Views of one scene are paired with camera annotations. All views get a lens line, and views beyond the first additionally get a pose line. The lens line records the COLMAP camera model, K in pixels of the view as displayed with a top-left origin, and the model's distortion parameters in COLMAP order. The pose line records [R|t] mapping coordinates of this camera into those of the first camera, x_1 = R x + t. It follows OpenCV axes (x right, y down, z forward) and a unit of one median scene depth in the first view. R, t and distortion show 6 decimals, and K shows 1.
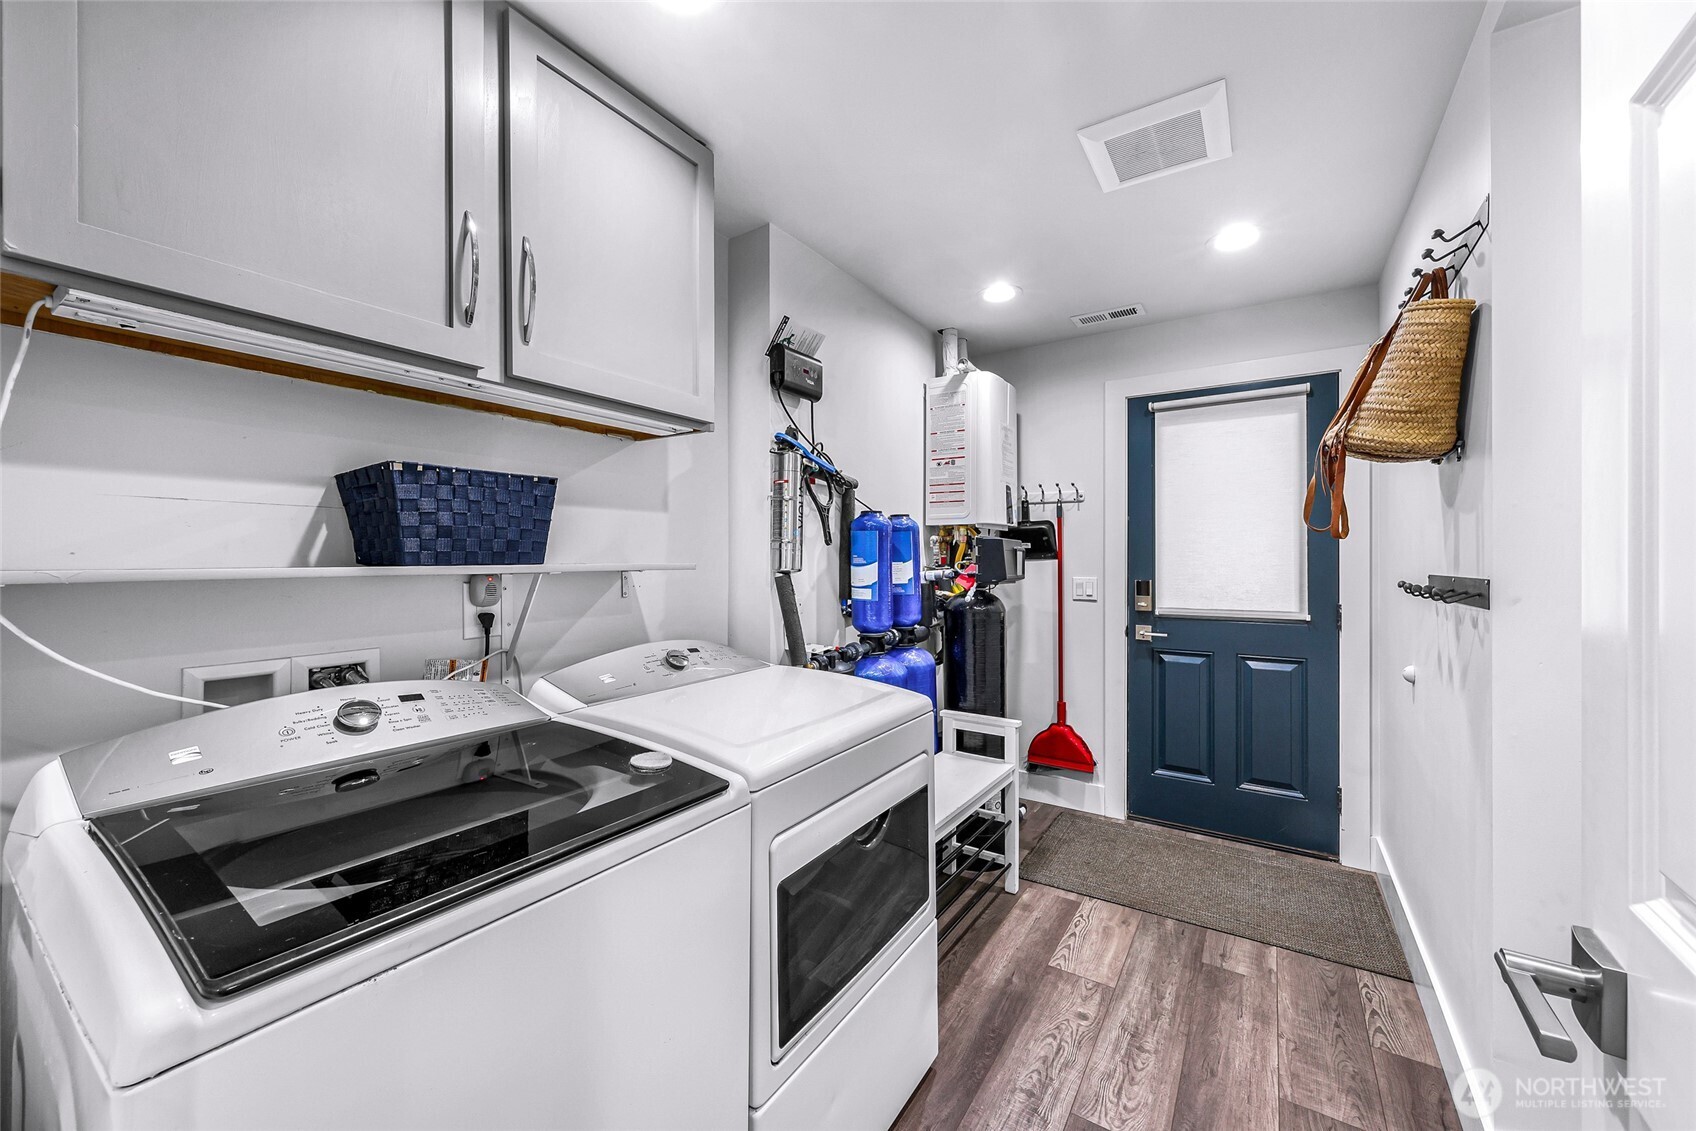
lens RADIAL K [[634.1, 0, 848.6], [0, 634.1, 560.1], [0, 0, 1]] dist [-0.002277, -0.000147]
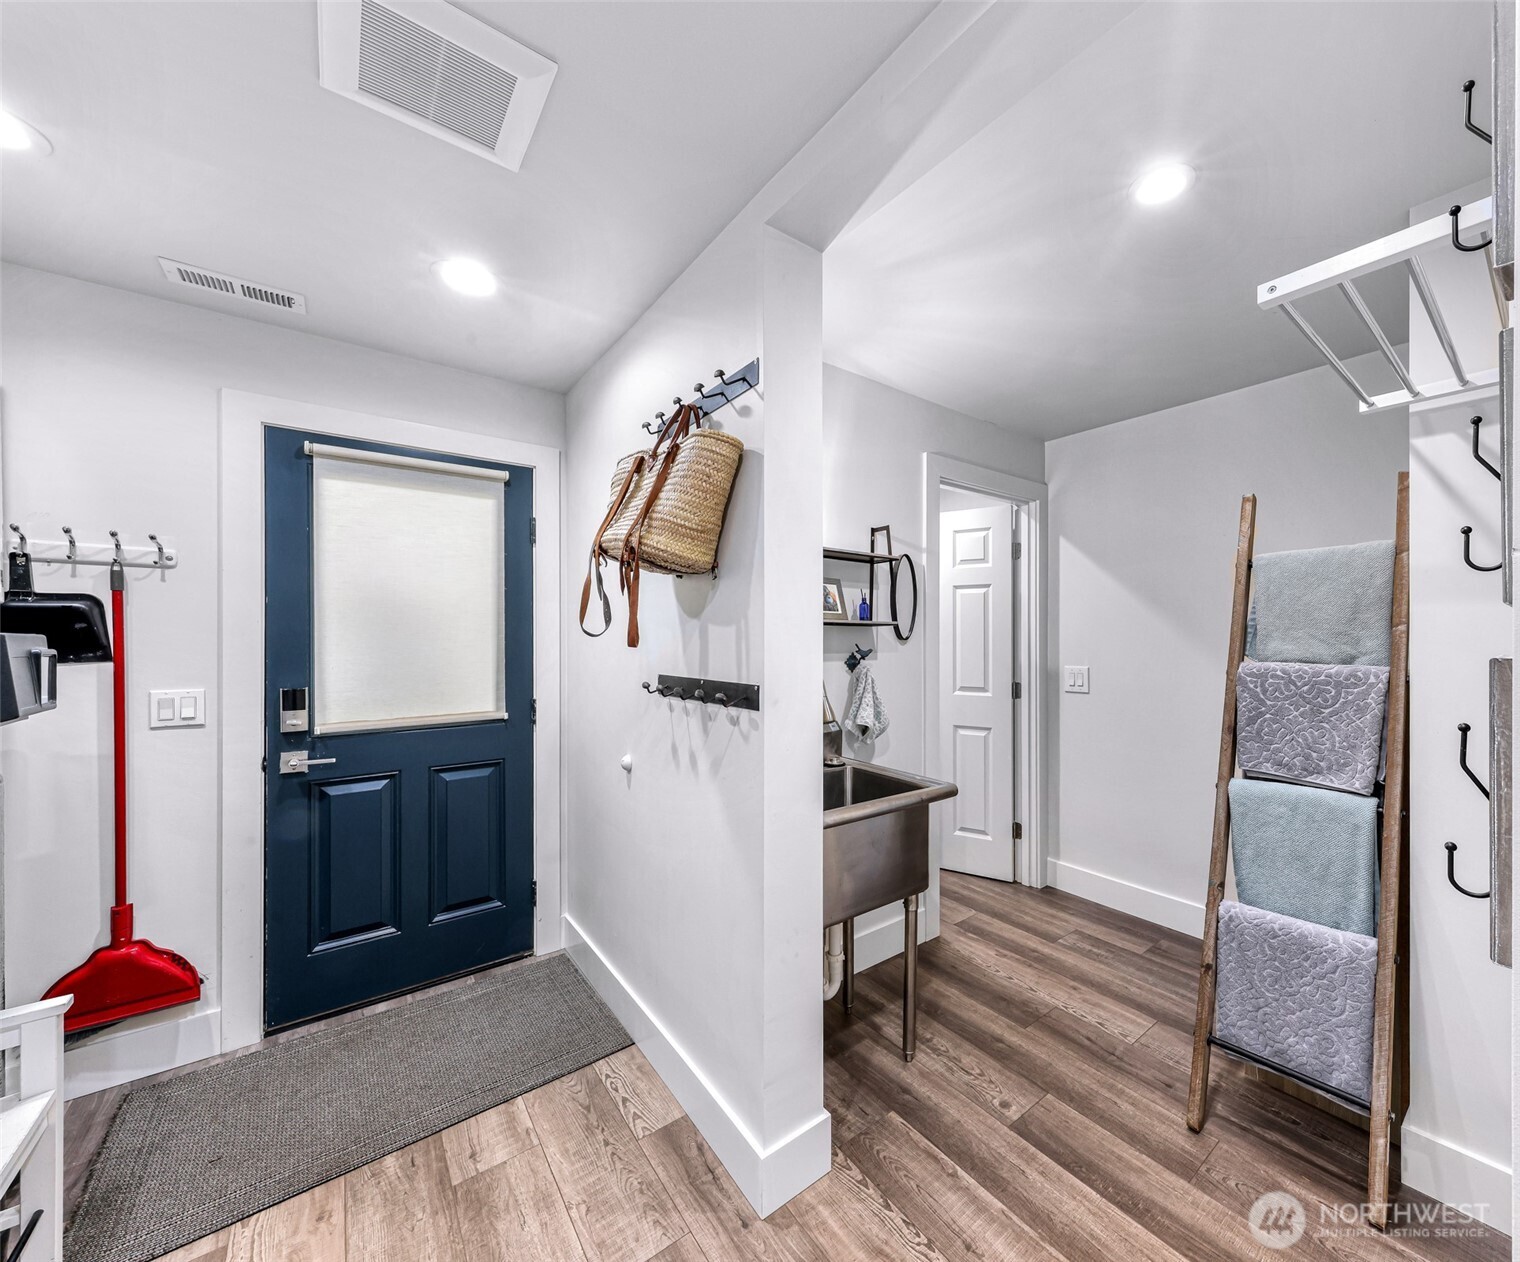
lens RADIAL K [[595.4, 0, 760.2], [0, 595.4, 627.3], [0, 0, 1]] dist [0.002168, -0.000072]
pose [[0.290650, -0.001265, 0.956829, -0.025755], [0.002549, 0.999997, 0.000547, -0.041181], [-0.956826, 0.002280, 0.290653, 0.353547]]
